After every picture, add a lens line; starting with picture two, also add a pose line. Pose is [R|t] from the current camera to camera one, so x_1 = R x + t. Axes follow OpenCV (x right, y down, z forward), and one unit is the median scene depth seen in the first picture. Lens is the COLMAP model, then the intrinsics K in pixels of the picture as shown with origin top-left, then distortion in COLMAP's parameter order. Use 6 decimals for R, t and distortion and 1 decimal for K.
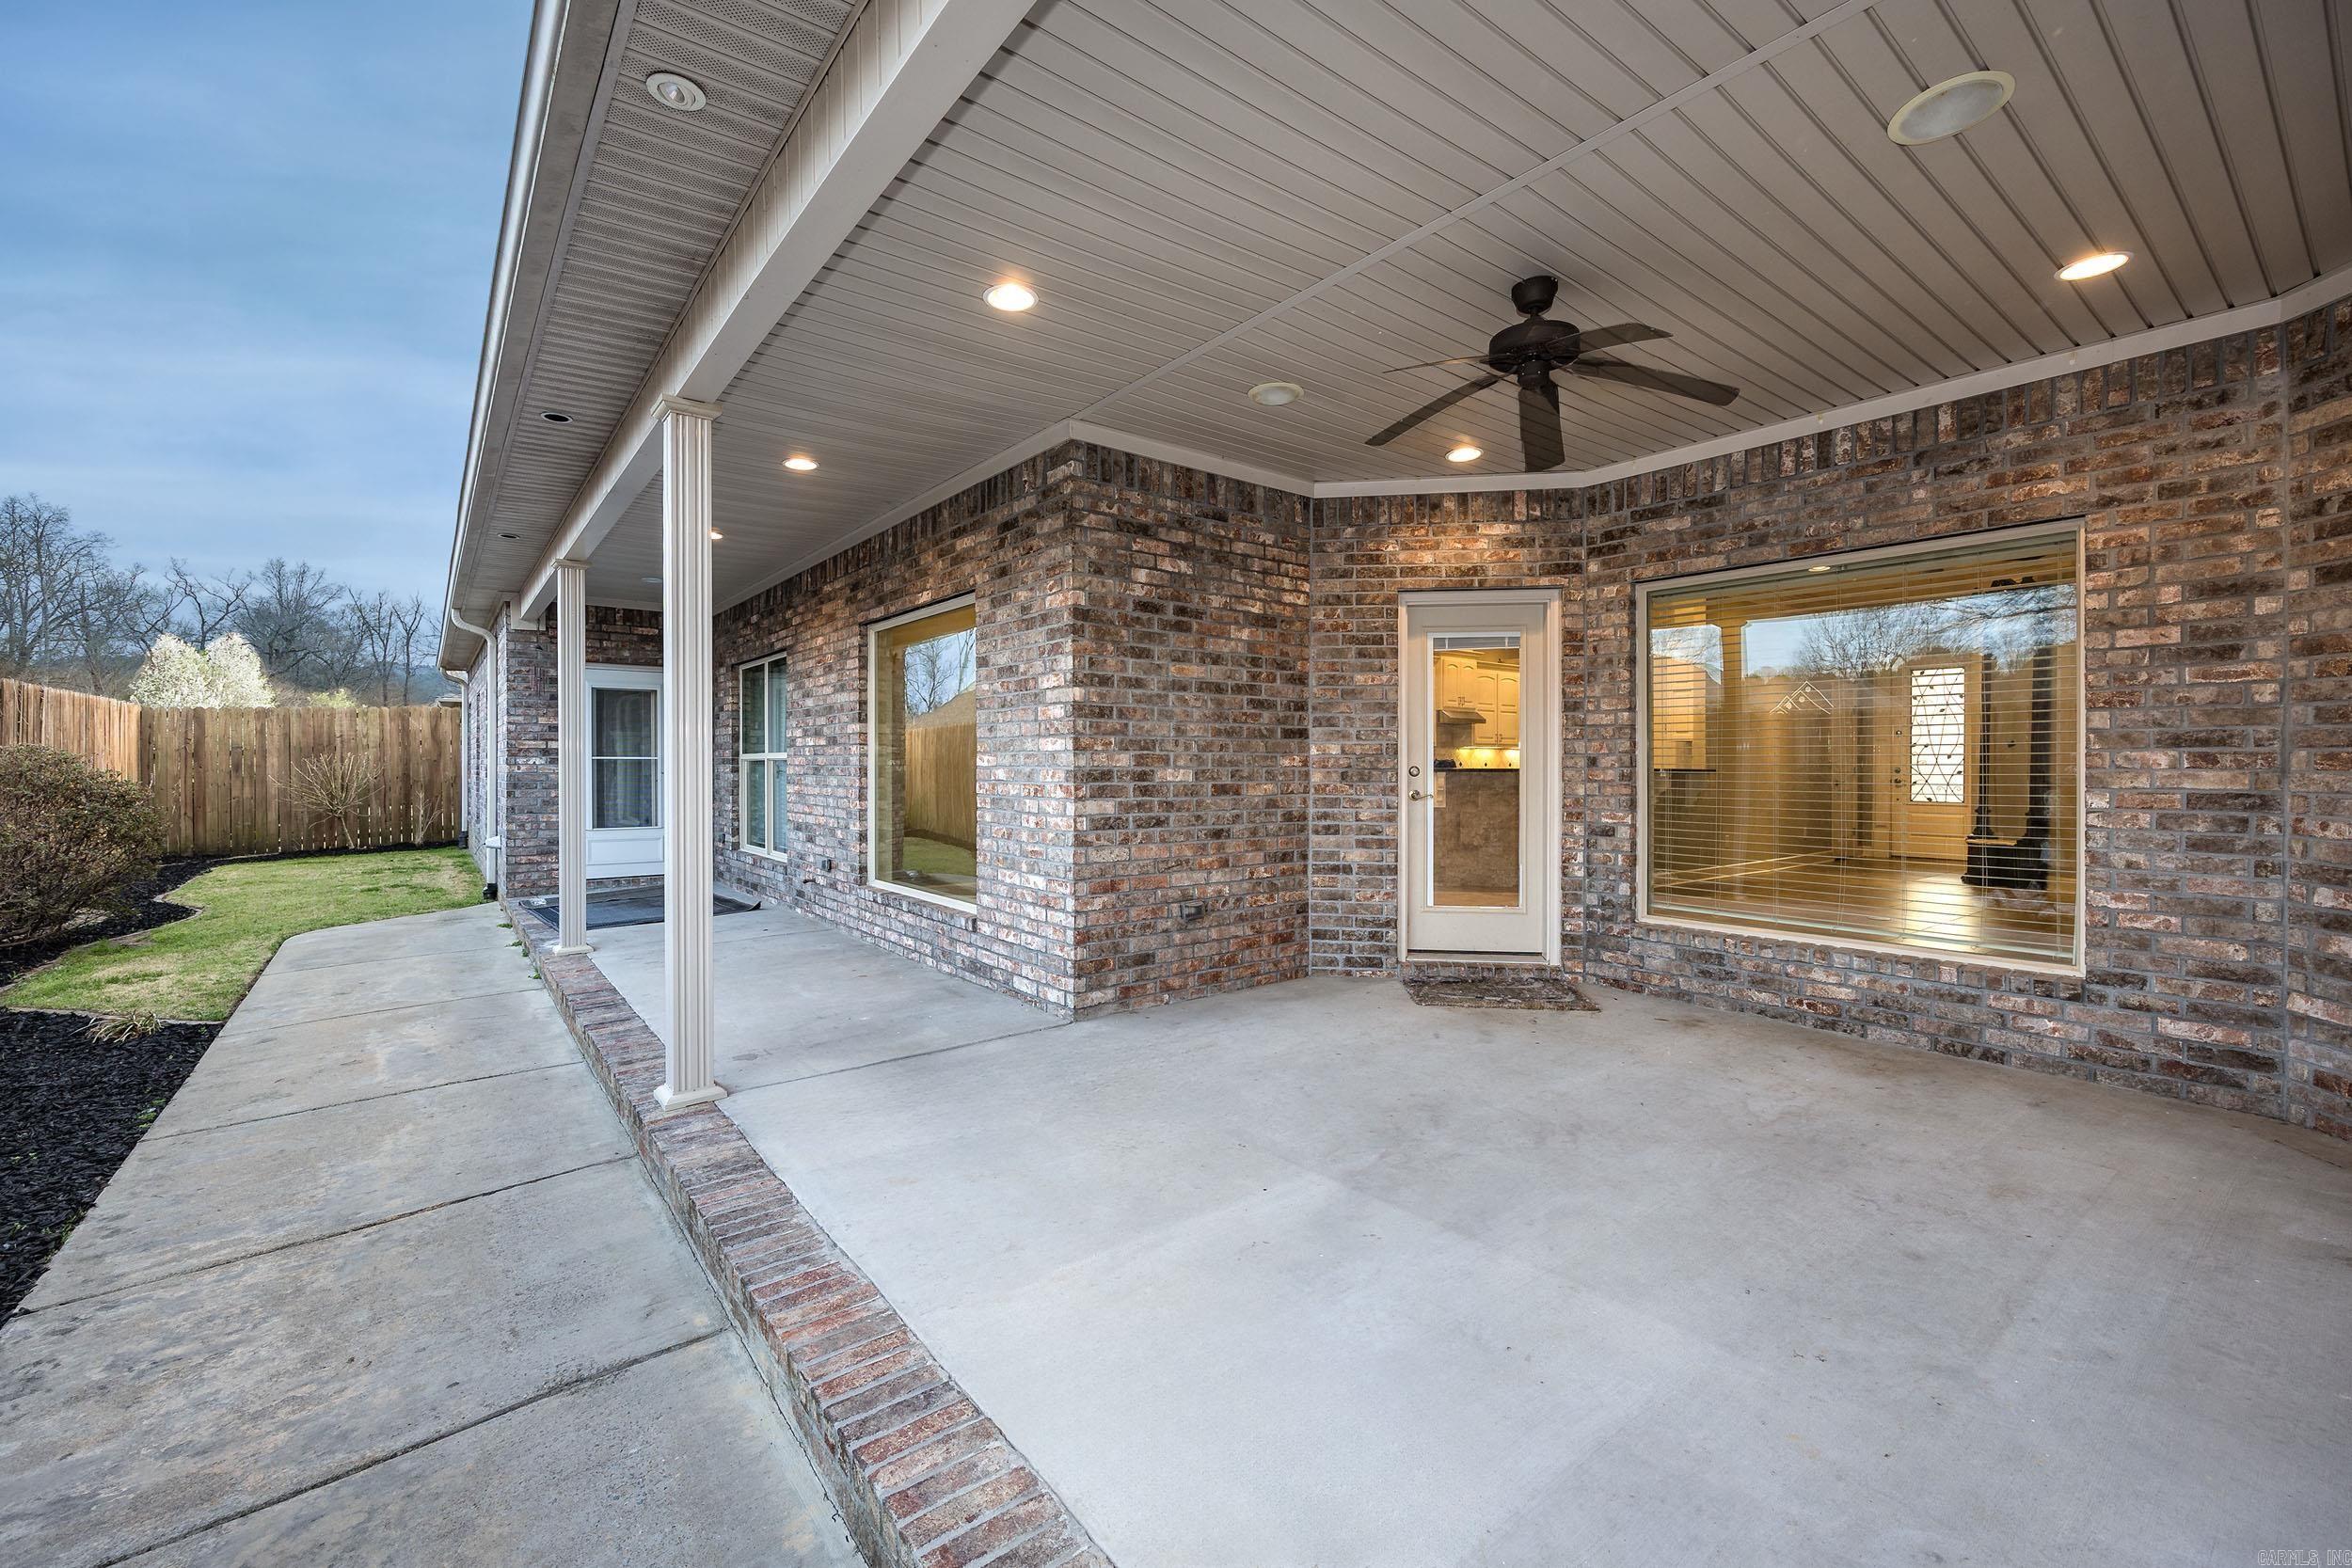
lens RADIAL K [[956.8, 0, 1177.7], [0, 956.8, 749.3], [0, 0, 1]] dist [-0.000231, -0.000089]
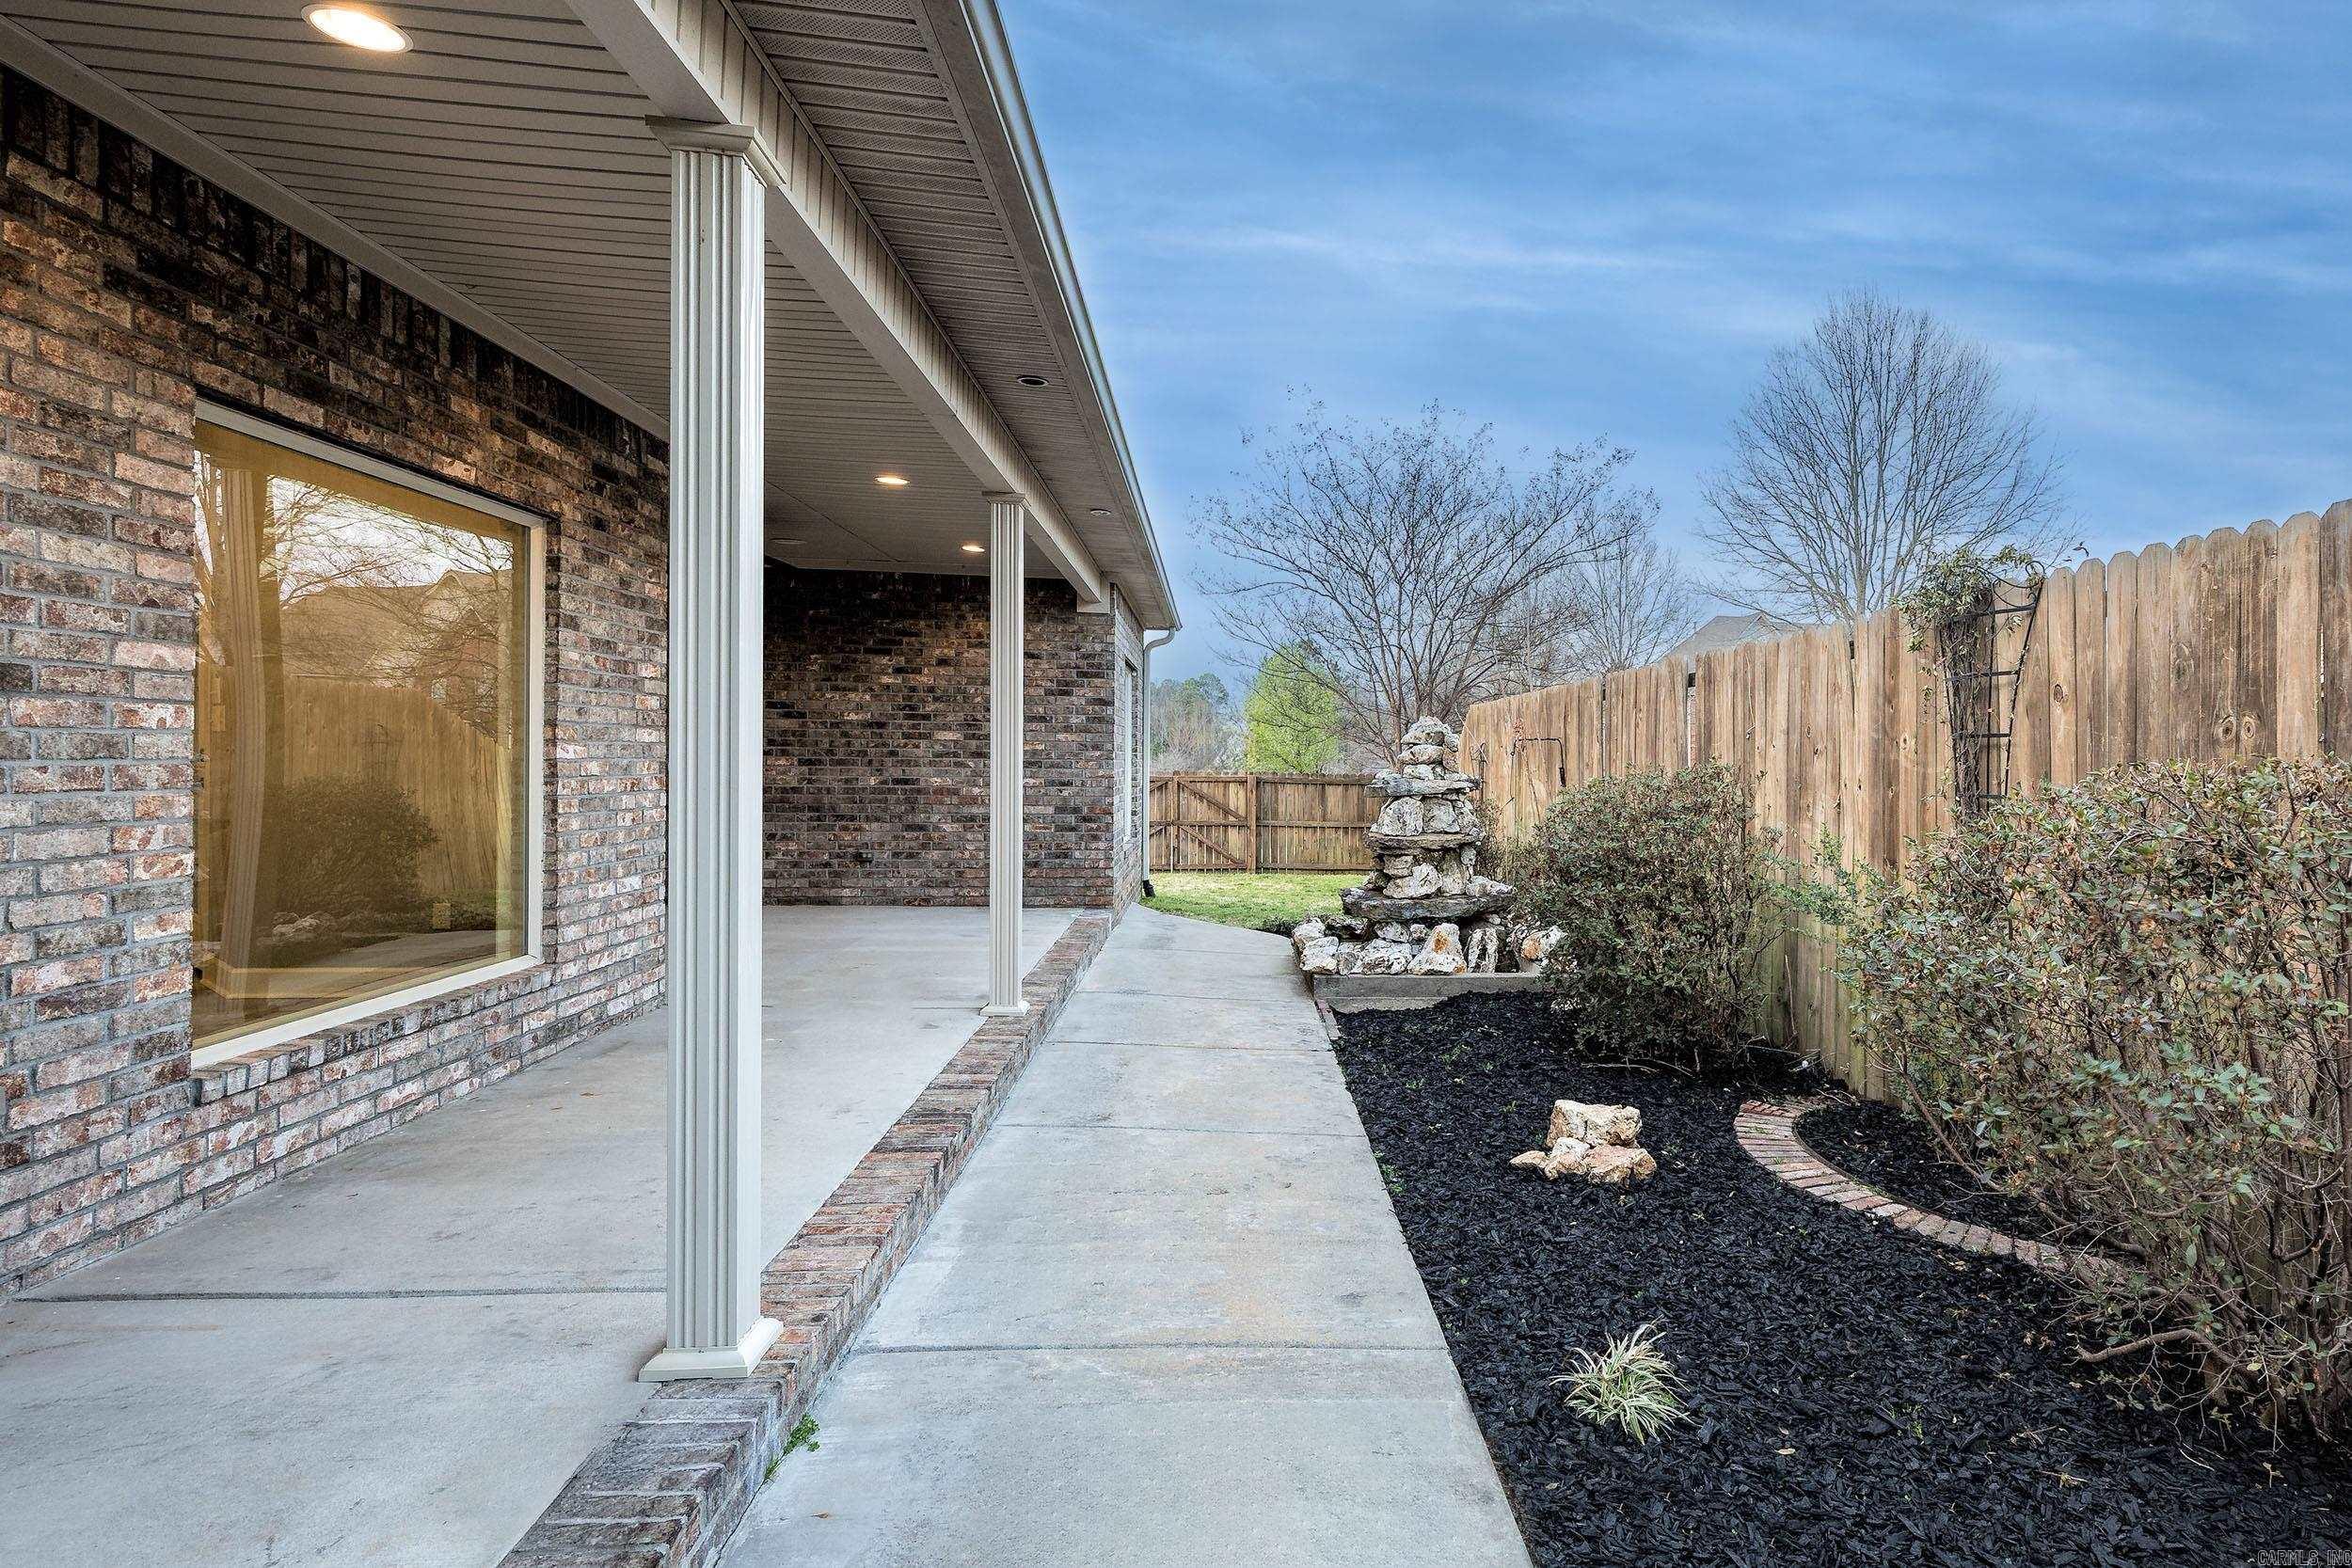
lens RADIAL K [[970.6, 0, 1140.3], [0, 970.6, 771.6], [0, 0, 1]] dist [0.001449, -0.000177]
pose [[-0.734114, -0.001777, 0.679024, -1.092854], [0.001823, 0.999988, 0.004588, 0.026096], [-0.679024, 0.004606, -0.734101, 1.293556]]
